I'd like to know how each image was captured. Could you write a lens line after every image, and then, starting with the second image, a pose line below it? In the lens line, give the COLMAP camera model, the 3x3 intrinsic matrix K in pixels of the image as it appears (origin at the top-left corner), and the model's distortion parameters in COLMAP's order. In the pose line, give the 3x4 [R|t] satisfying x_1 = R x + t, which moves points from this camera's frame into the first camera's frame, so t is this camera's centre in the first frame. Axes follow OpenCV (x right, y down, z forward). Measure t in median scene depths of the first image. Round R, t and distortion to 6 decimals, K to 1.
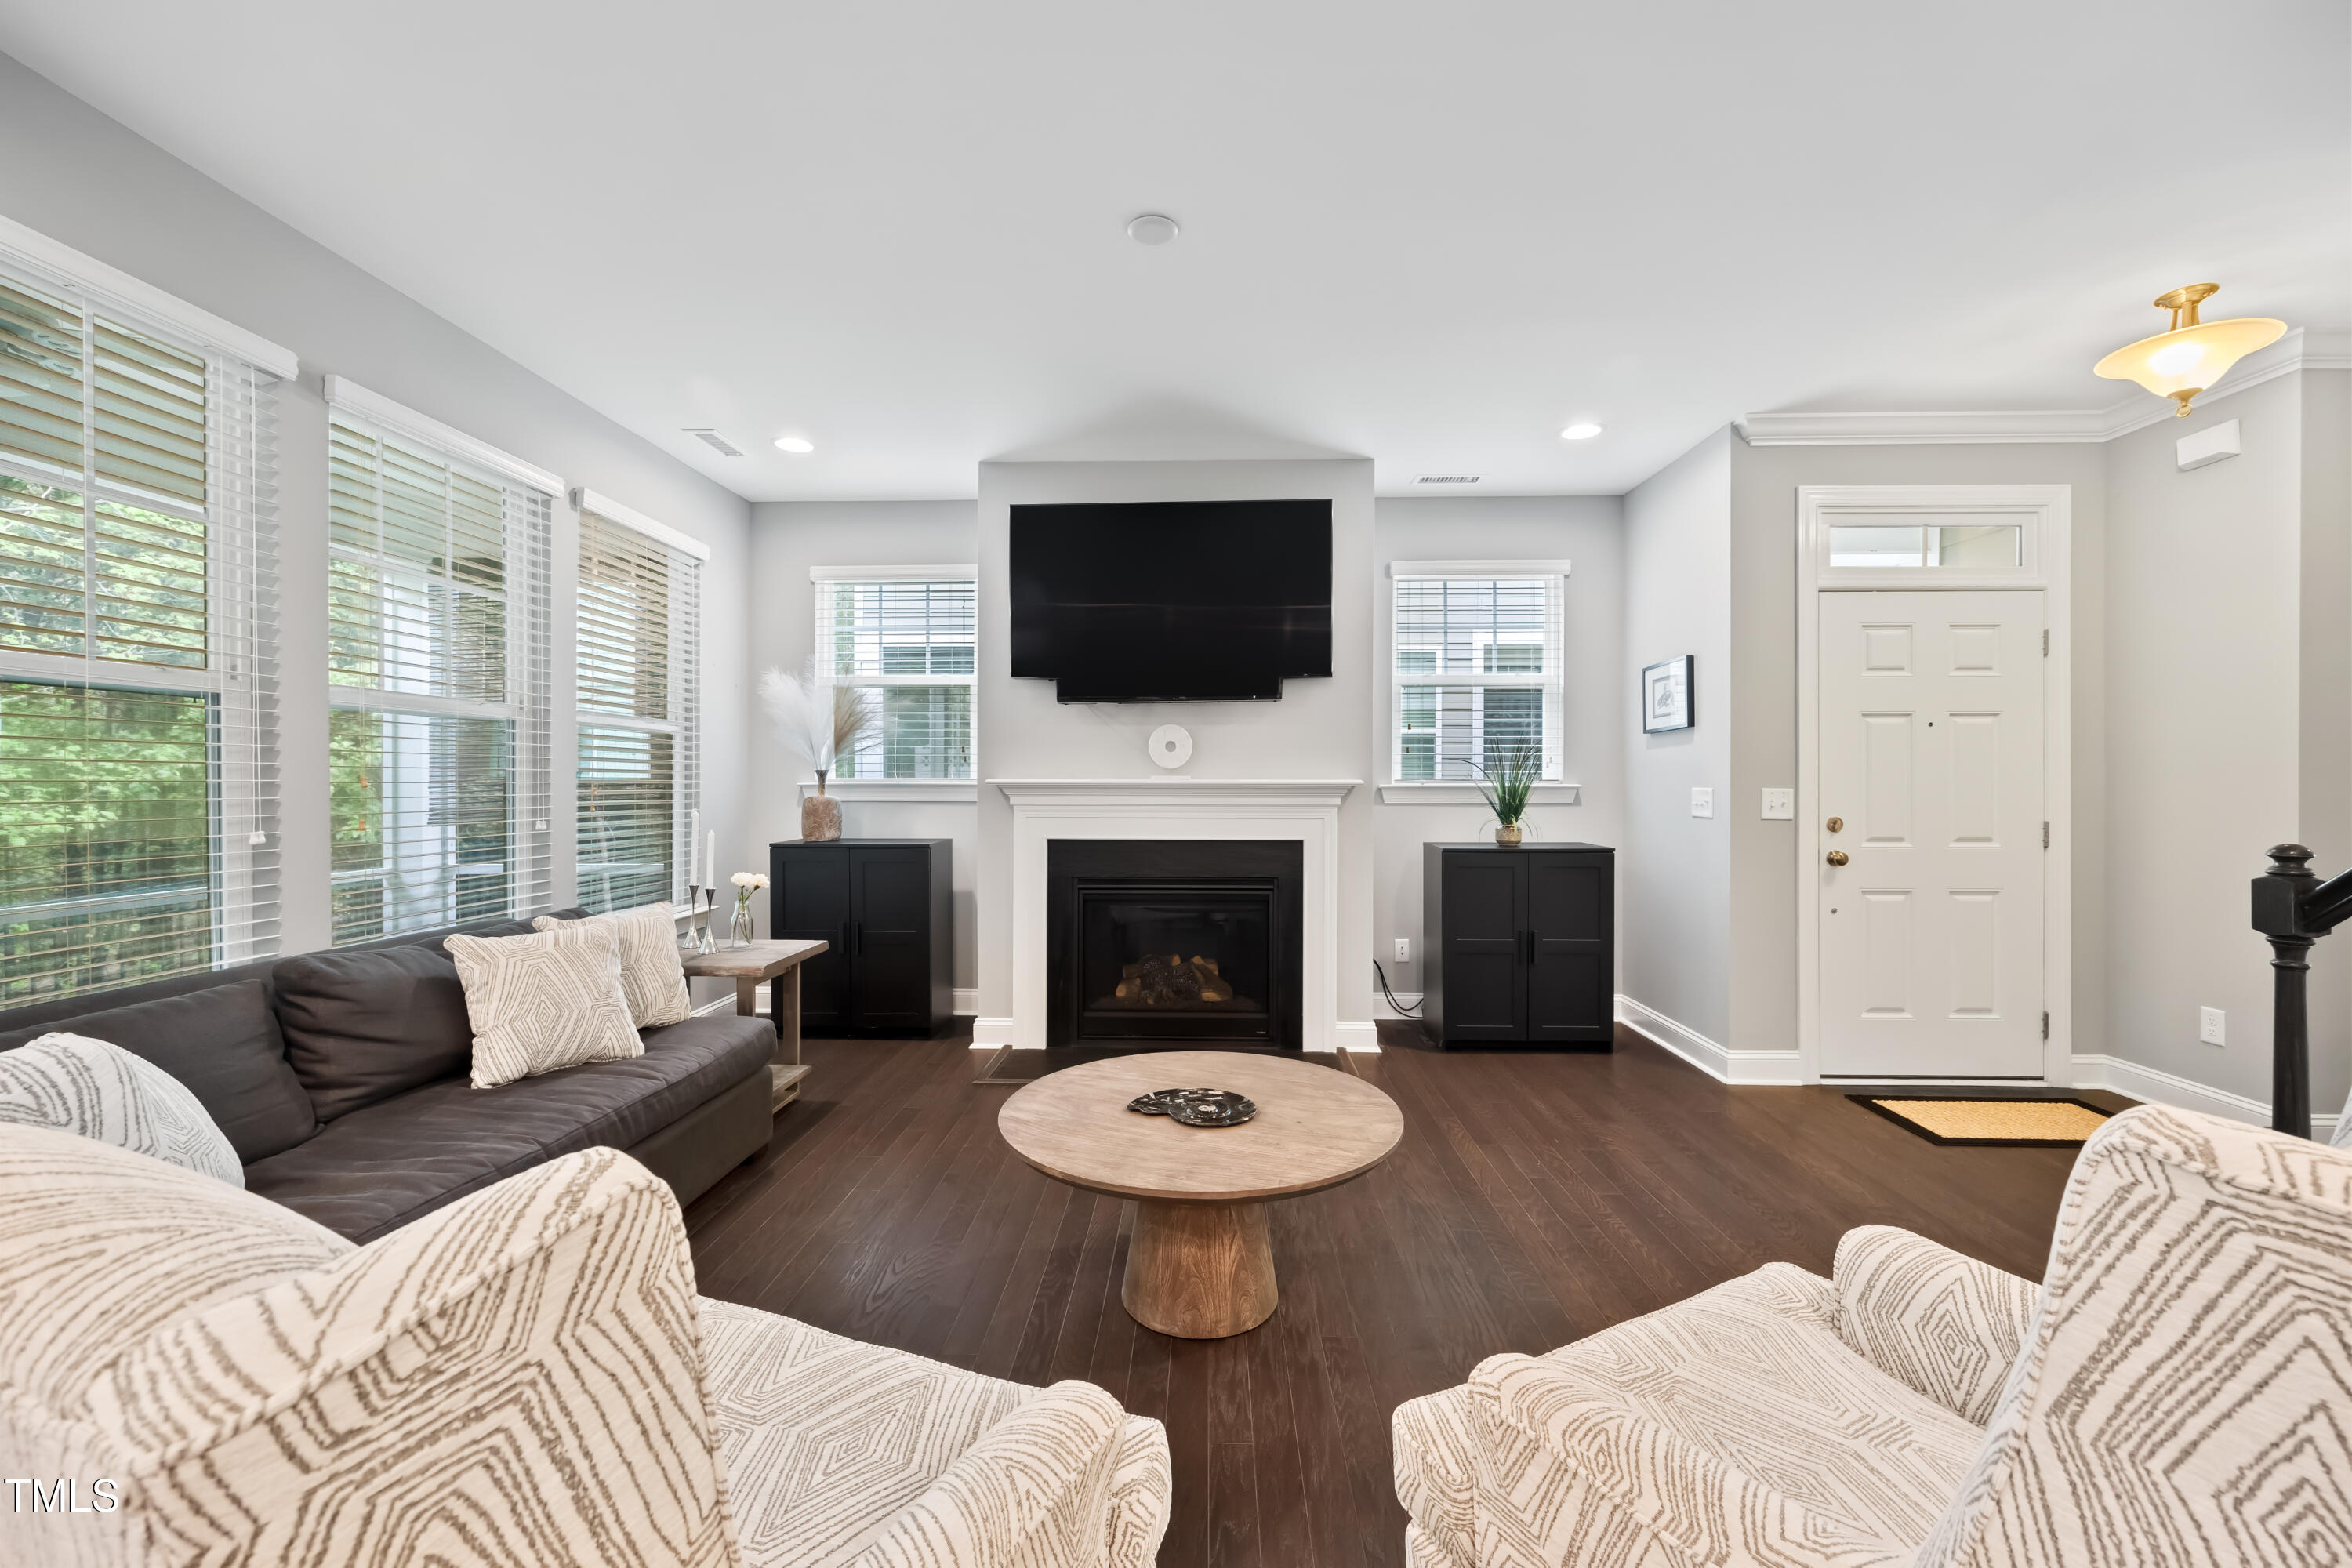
lens RADIAL K [[938.9, 0, 1176.0], [0, 938.9, 784.0], [0, 0, 1]] dist [-0.002043, 0.000012]
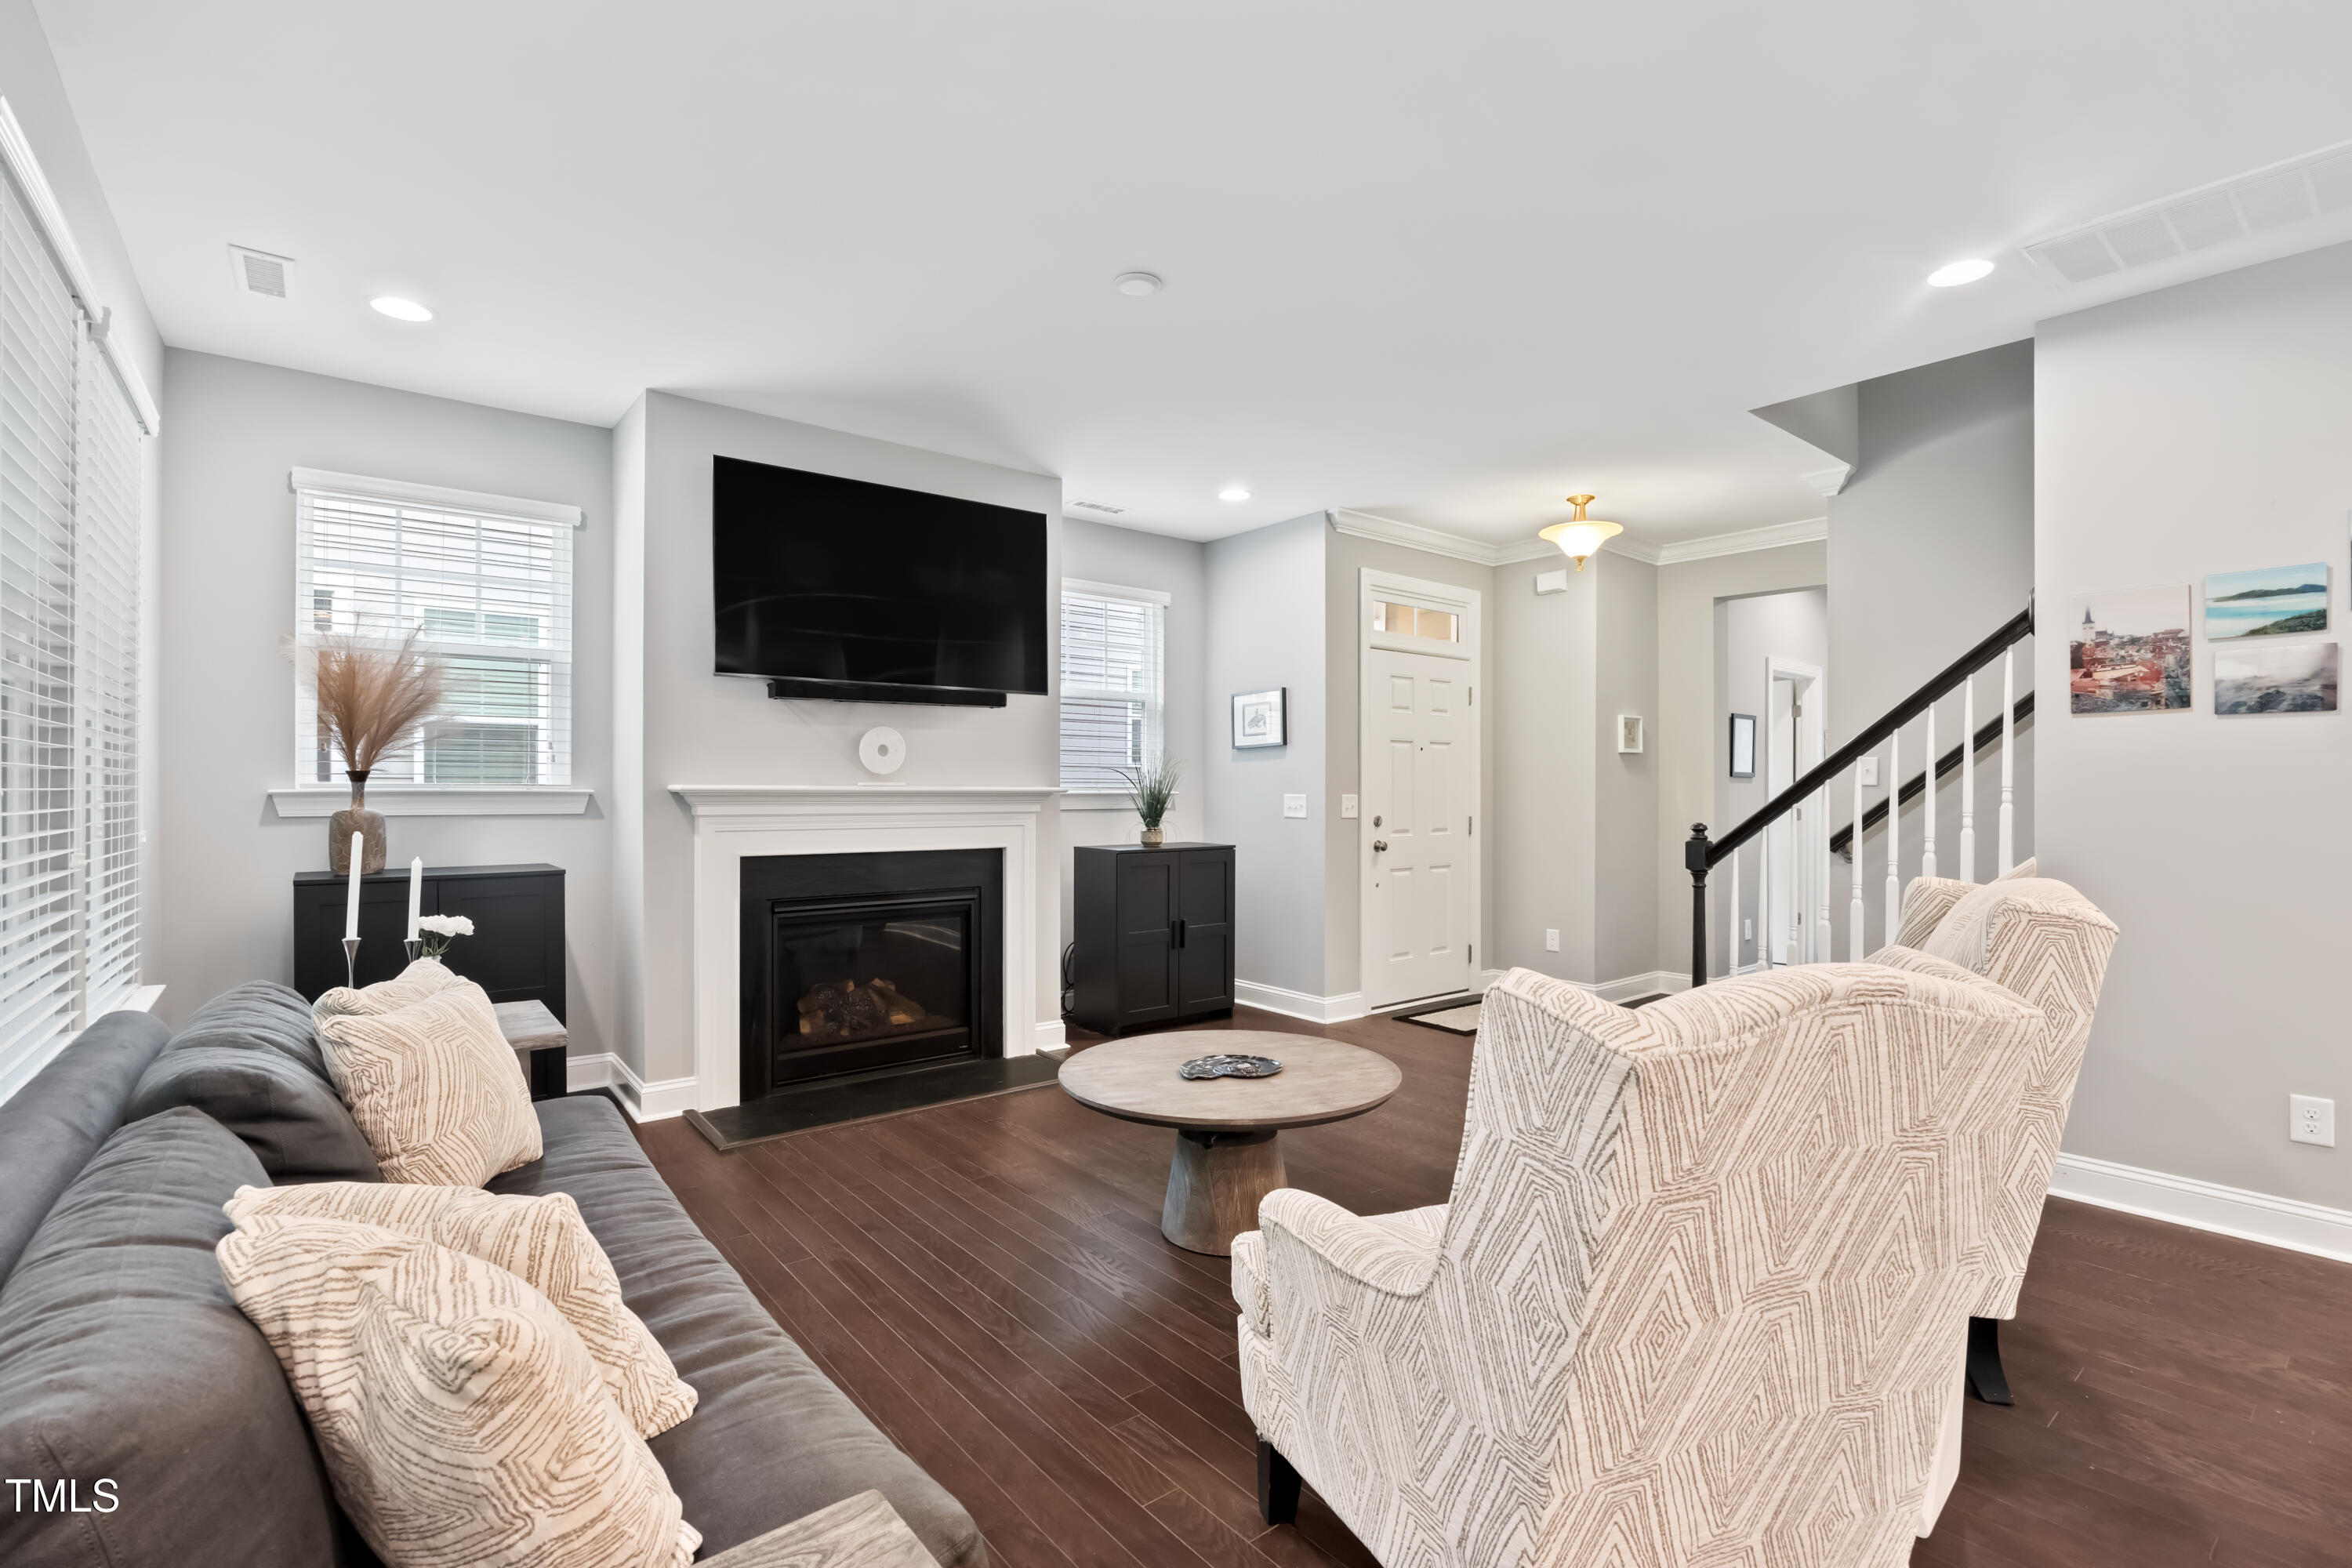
lens RADIAL K [[1070.5, 0, 1176.5], [0, 1070.5, 791.7], [0, 0, 1]] dist [-0.011858, 0.000054]
pose [[0.758007, -0.000478, 0.652246, -0.477911], [-0.000346, 0.999999, 0.001135, -0.000851], [-0.652246, -0.001086, 0.758006, 0.017380]]
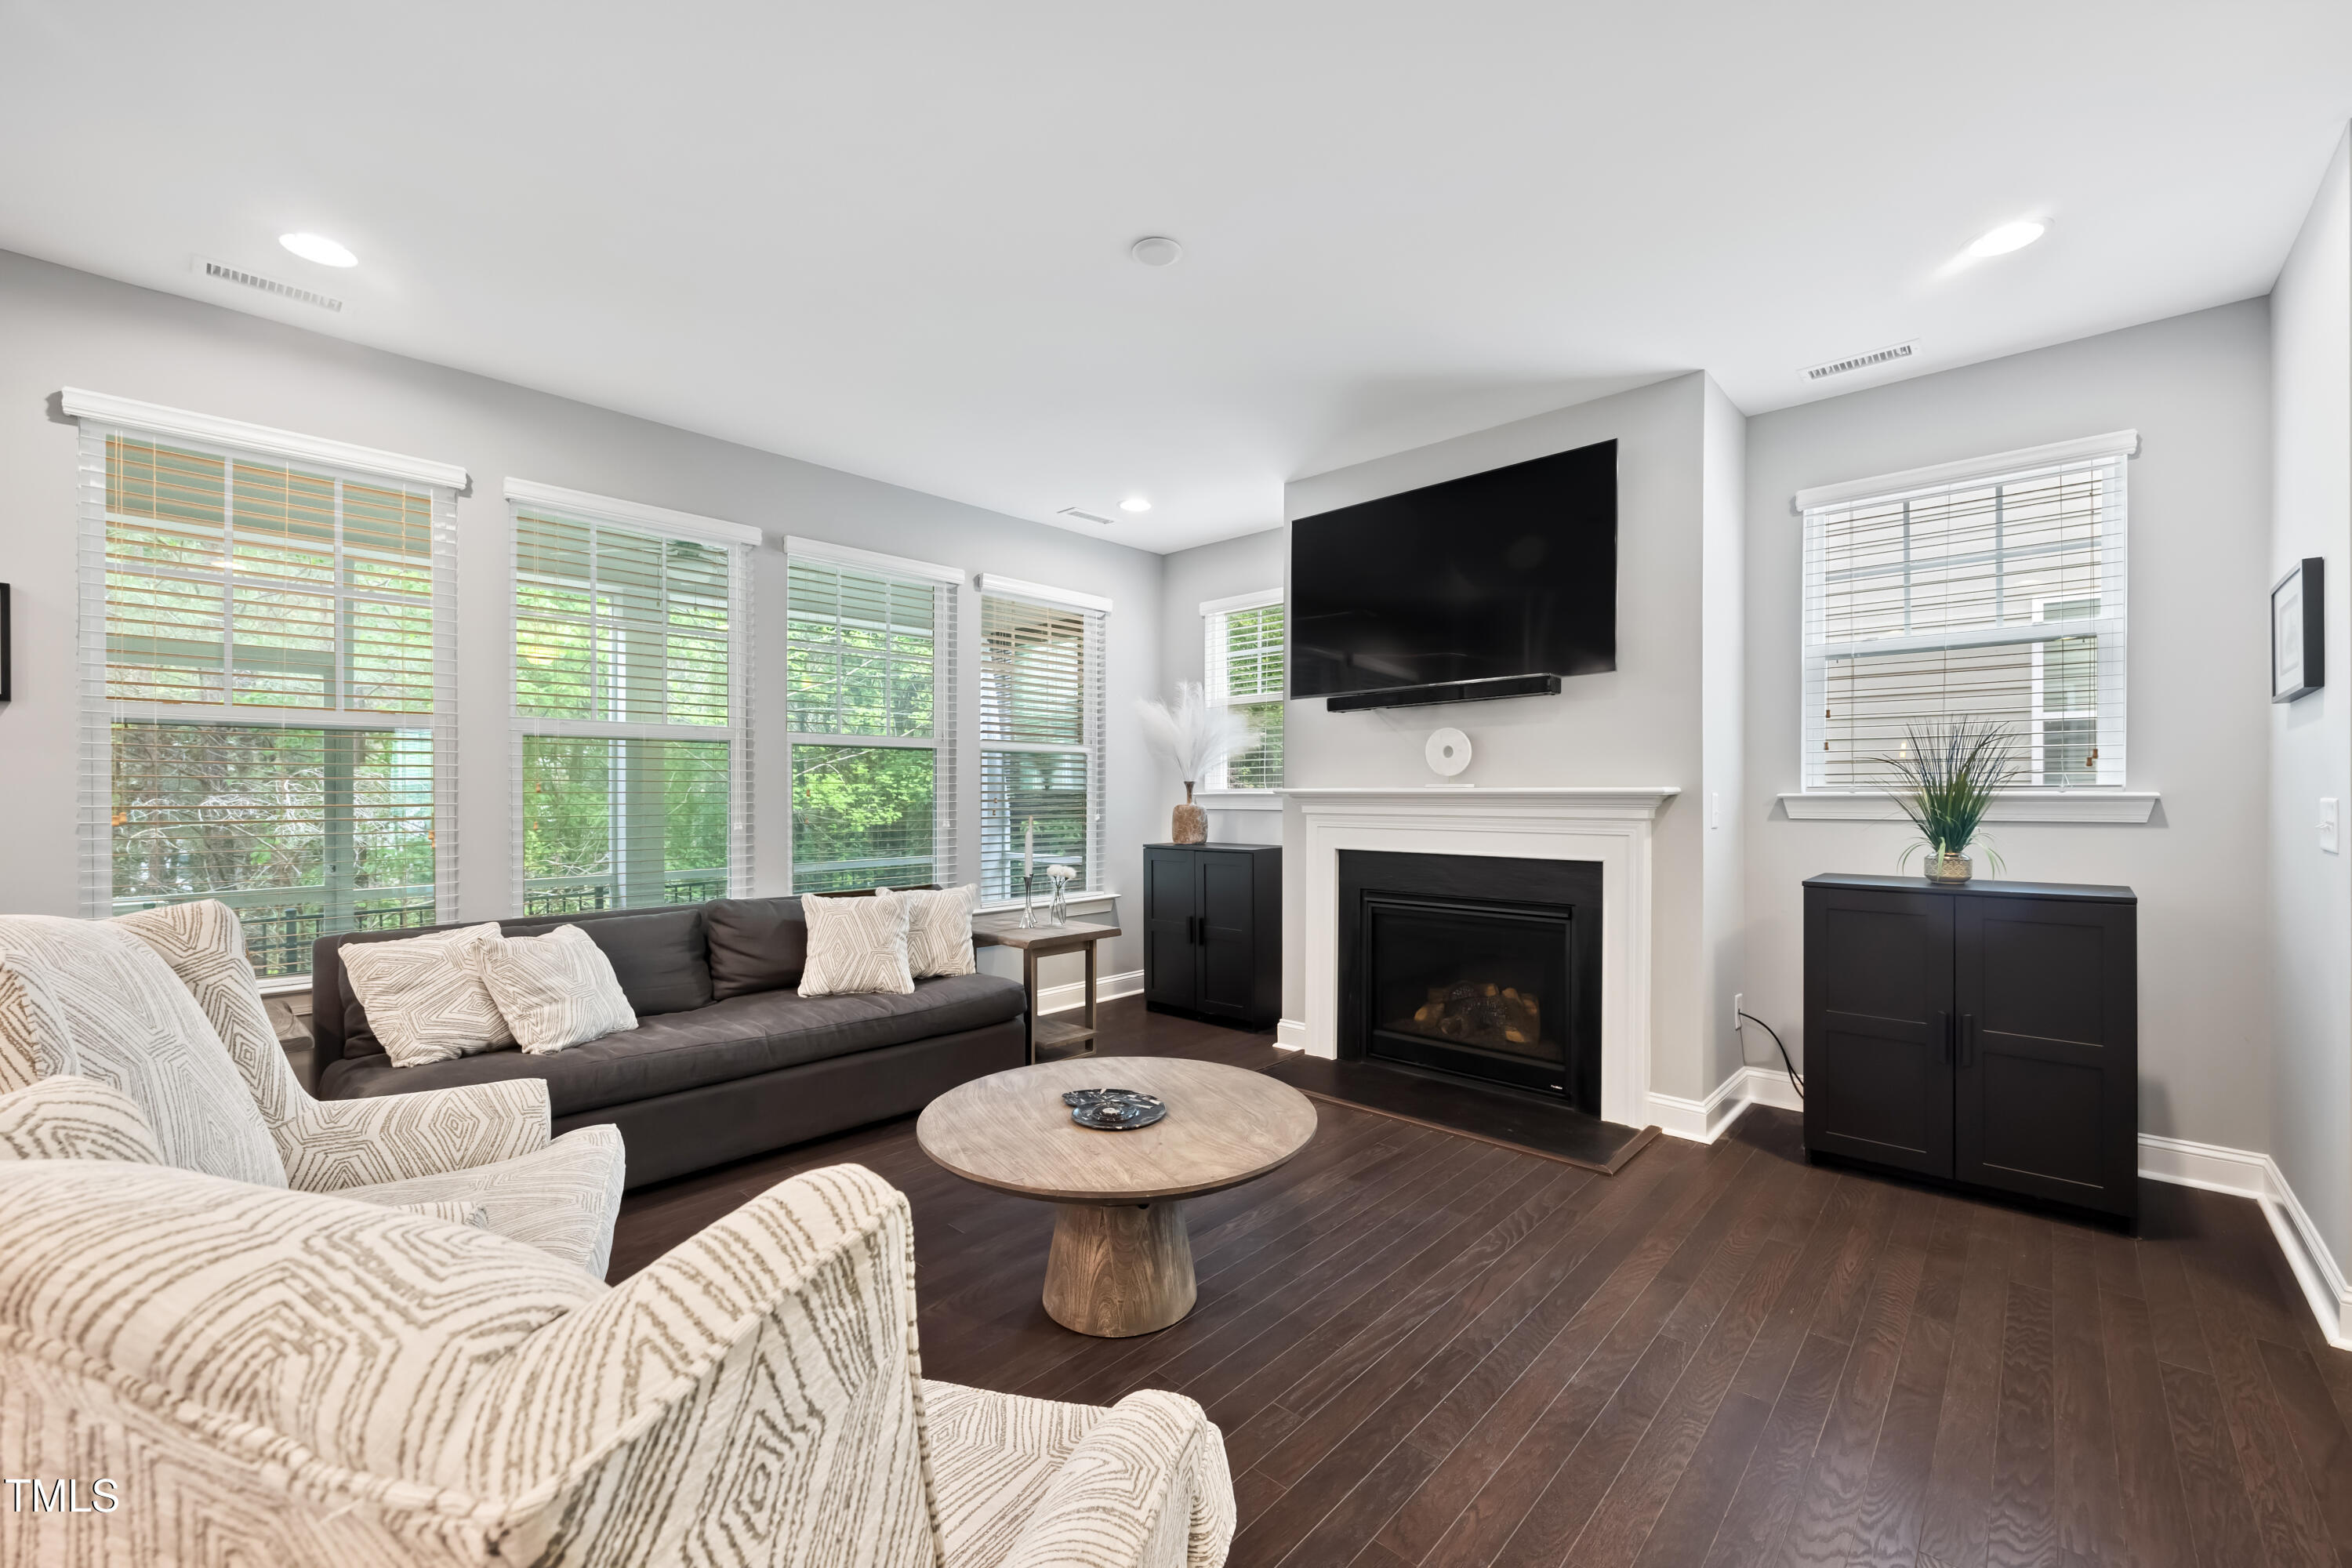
lens RADIAL K [[937.1, 0, 1185.8], [0, 937.1, 792.8], [0, 0, 1]] dist [-0.000251, -0.000098]
pose [[0.760567, -0.002096, -0.649256, 0.395628], [0.000738, 0.999997, -0.002364, 0.001584], [0.649259, 0.001319, 0.760566, 0.145913]]
